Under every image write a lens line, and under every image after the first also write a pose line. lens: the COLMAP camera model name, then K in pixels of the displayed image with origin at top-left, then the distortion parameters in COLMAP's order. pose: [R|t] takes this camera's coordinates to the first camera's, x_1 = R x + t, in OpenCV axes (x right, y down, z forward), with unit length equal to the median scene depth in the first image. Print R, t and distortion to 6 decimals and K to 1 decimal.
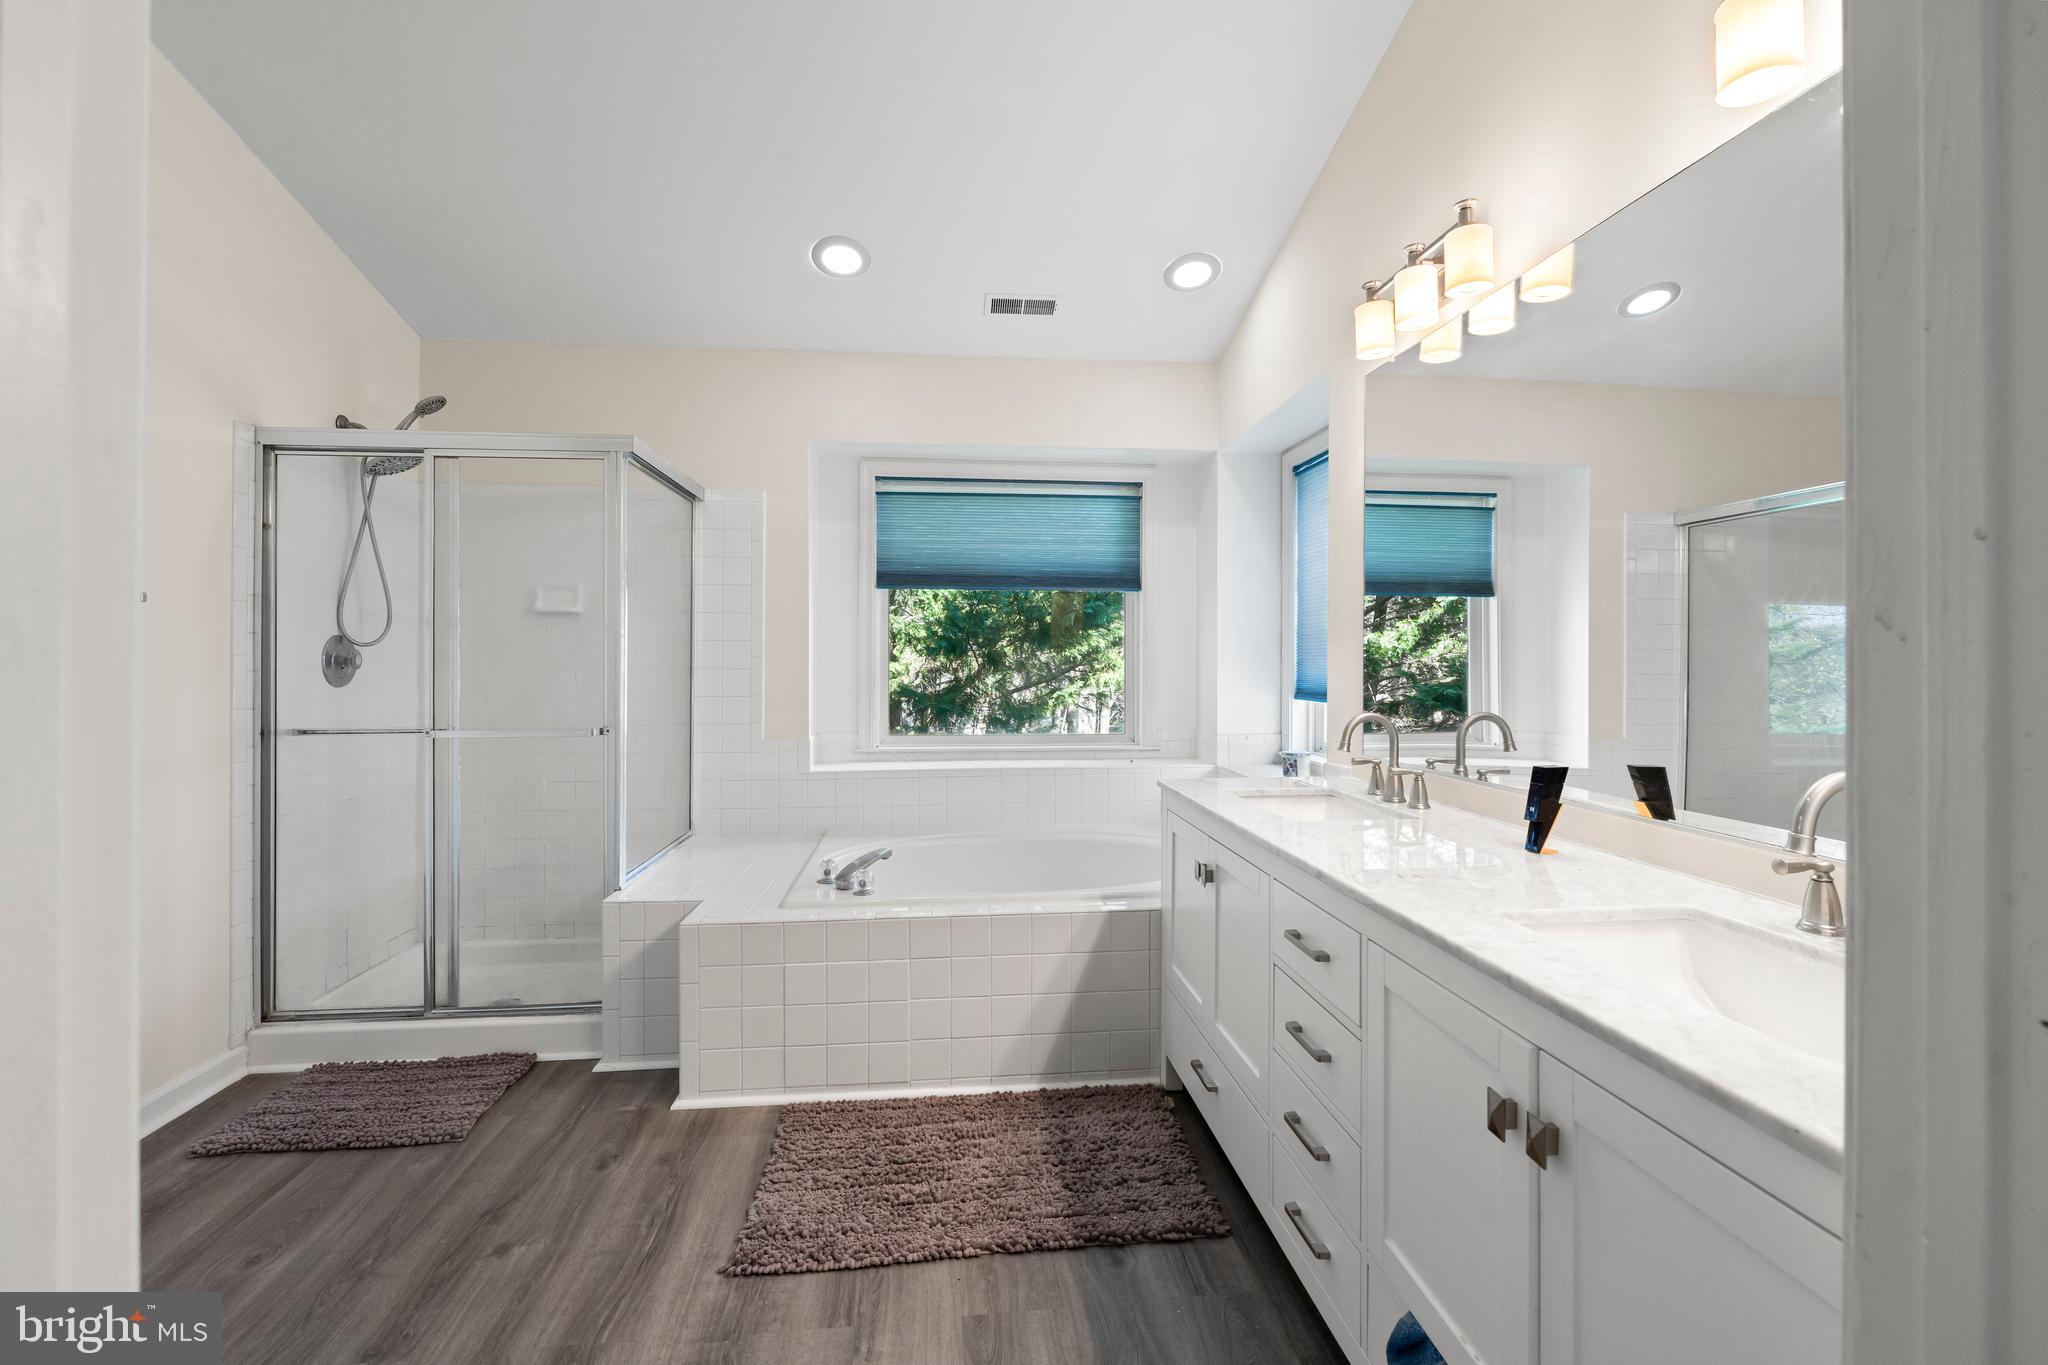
lens RADIAL K [[882.1, 0, 1024.7], [0, 882.1, 663.0], [0, 0, 1]] dist [-0.000213, -0.000011]
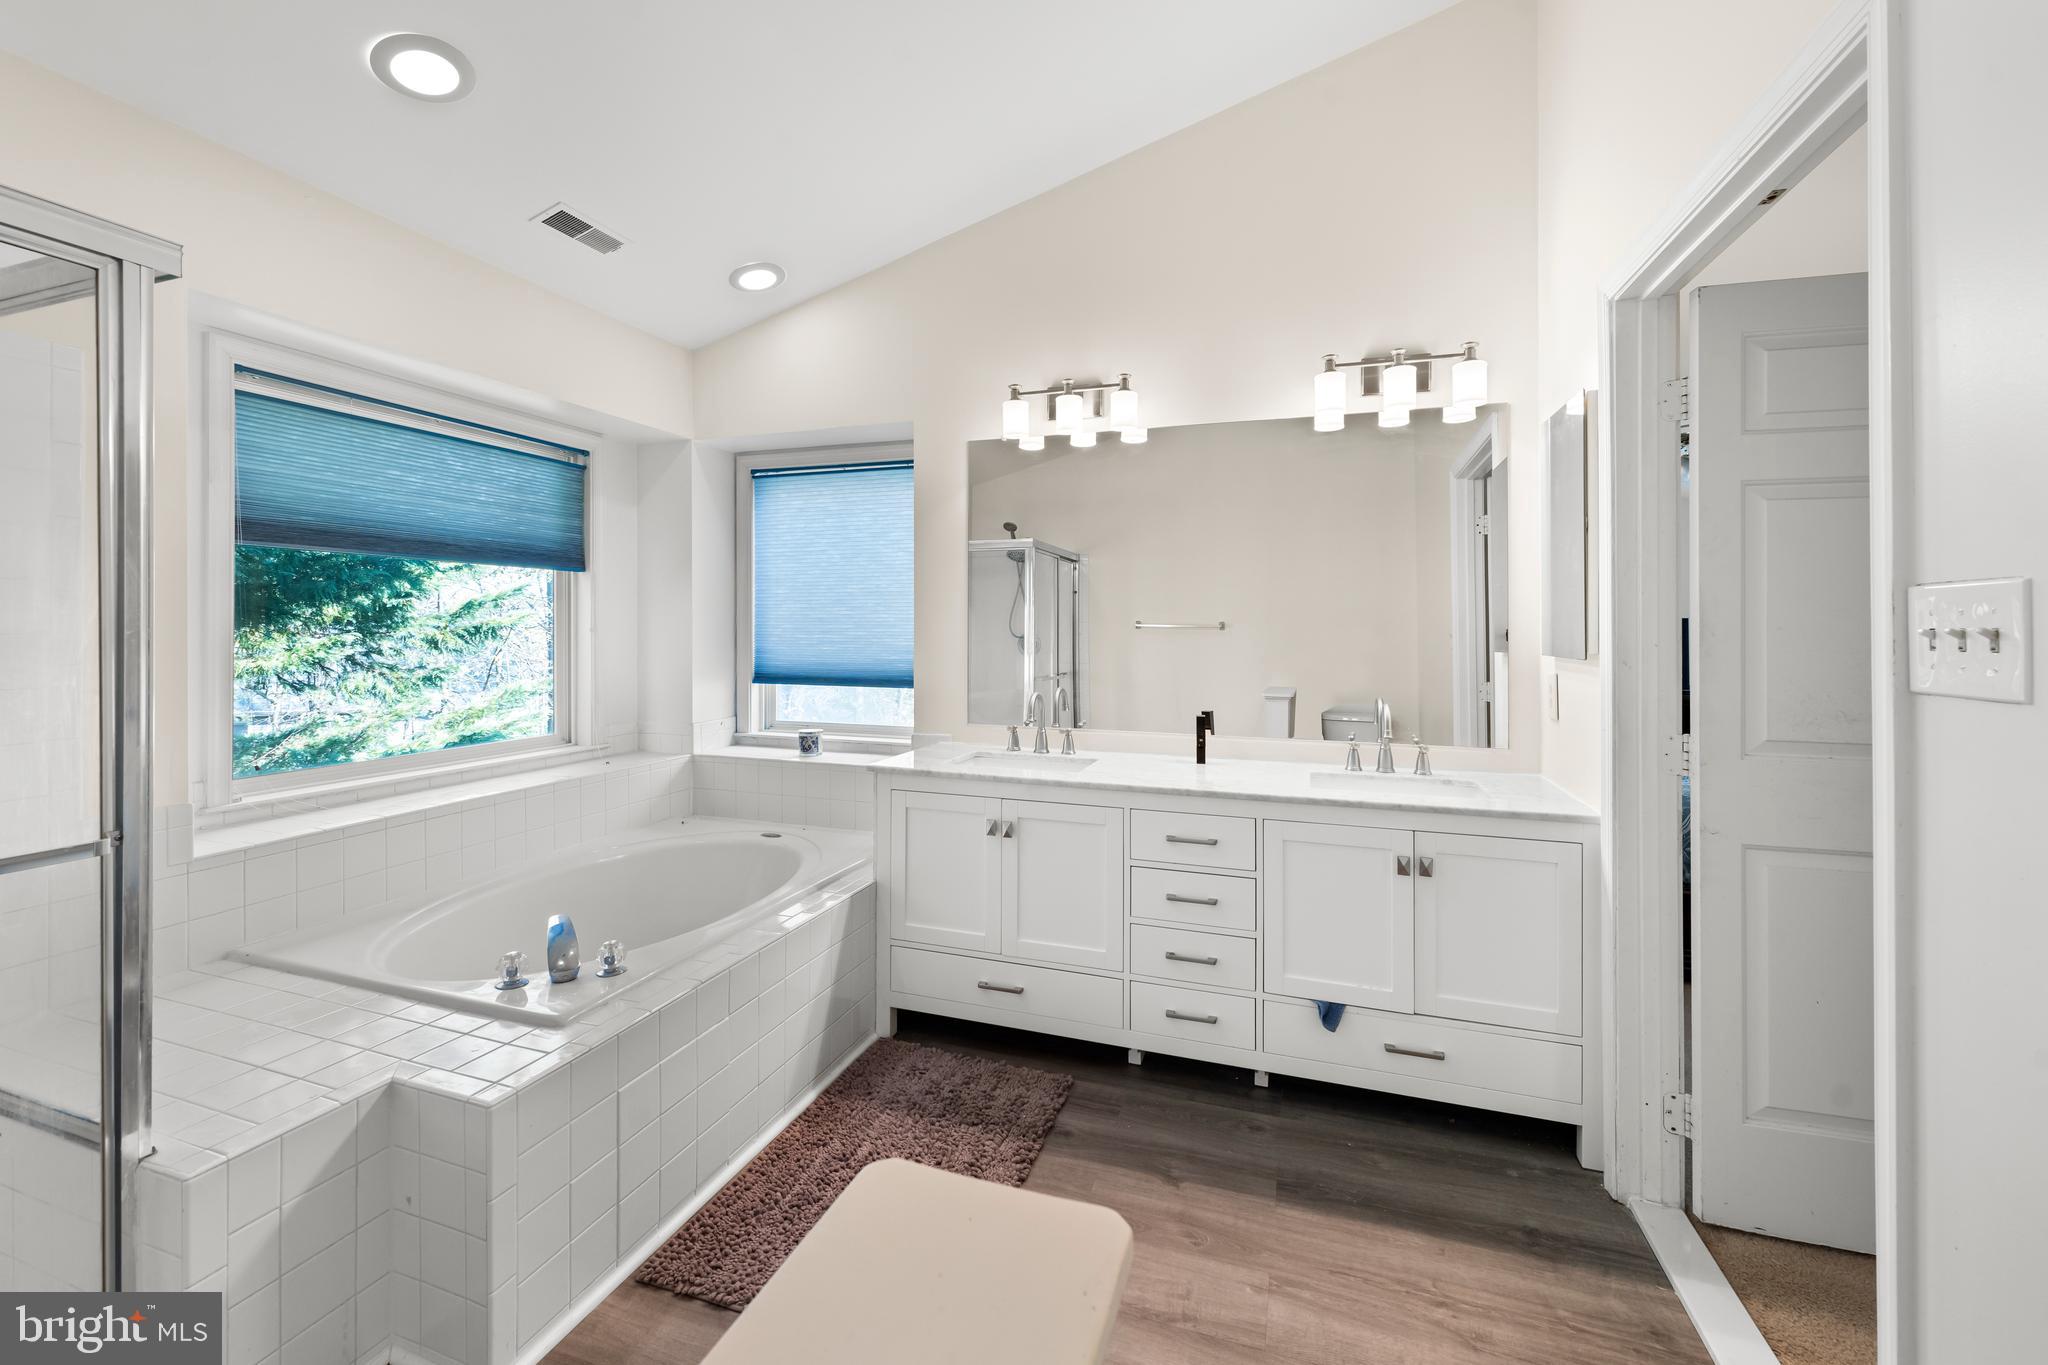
lens RADIAL K [[838.9, 0, 1022.7], [0, 838.9, 628.2], [0, 0, 1]] dist [-0.000923, -0.000044]
pose [[0.423810, -0.000229, 0.905751, -0.468010], [-0.002225, 0.999997, 0.001295, -0.027447], [-0.905749, -0.002564, 0.423808, 0.246078]]
